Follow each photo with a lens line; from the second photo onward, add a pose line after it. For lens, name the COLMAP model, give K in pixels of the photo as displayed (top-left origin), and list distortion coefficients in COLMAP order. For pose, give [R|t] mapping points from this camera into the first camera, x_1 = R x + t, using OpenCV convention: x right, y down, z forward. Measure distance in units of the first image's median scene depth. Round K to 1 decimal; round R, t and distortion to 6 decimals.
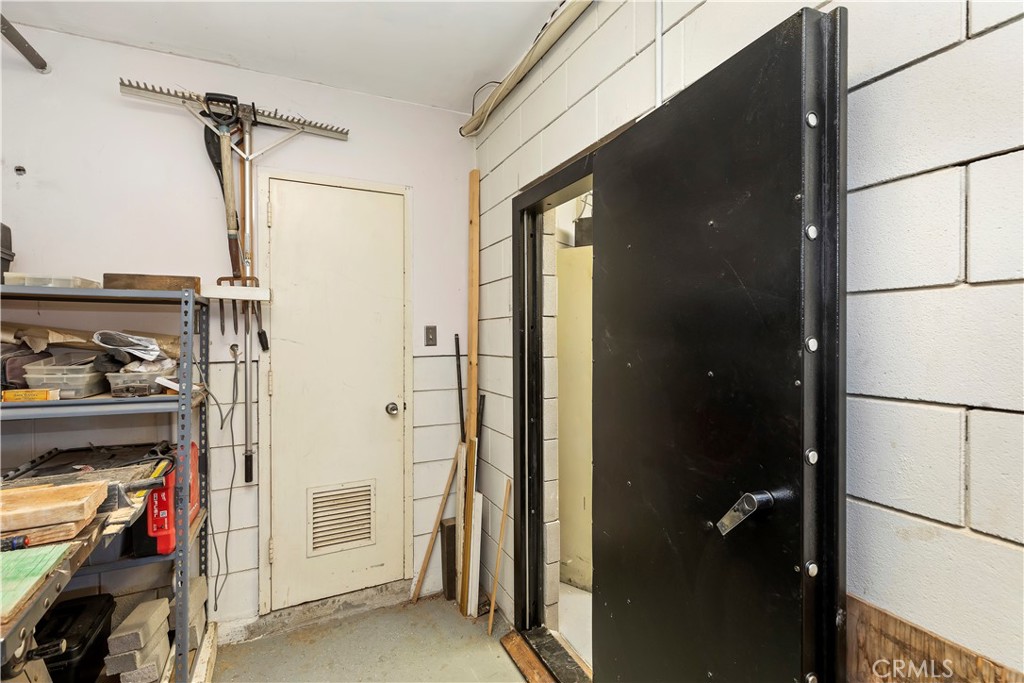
lens RADIAL K [[466.6, 0, 510.7], [0, 466.6, 337.2], [0, 0, 1]] dist [-0.001085, 0.000832]
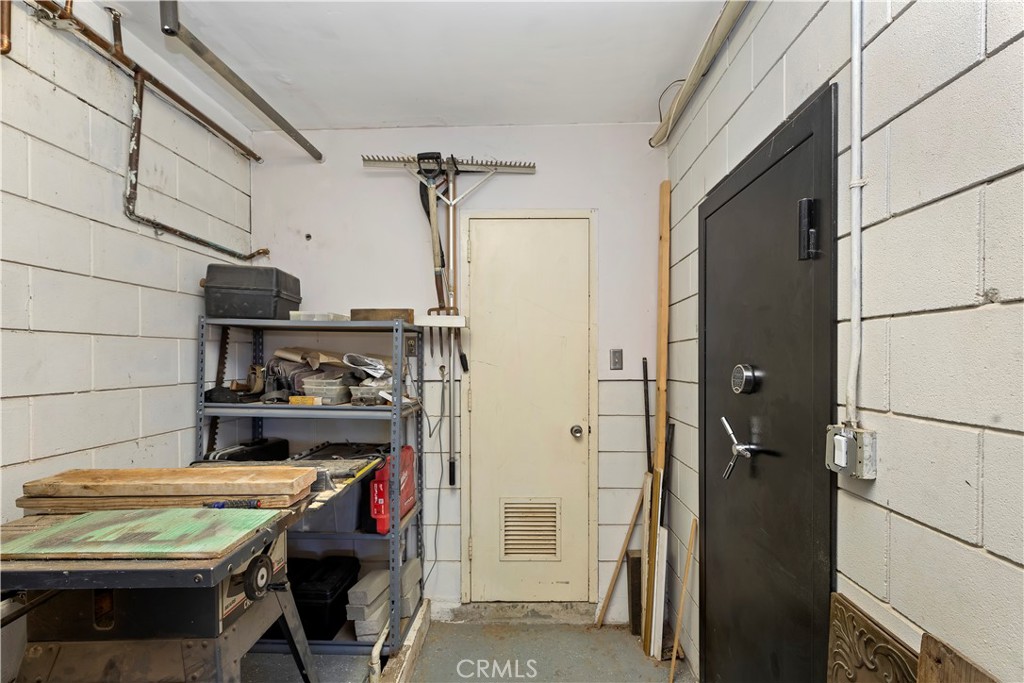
lens RADIAL K [[466.6, 0, 522.3], [0, 466.6, 365.1], [0, 0, 1]] dist [-0.001085, 0.000832]
pose [[0.892268, 0.009549, -0.451406, 0.111180], [-0.007527, 0.999952, 0.006274, 0.005005], [0.451444, -0.002200, 0.892297, 0.049371]]
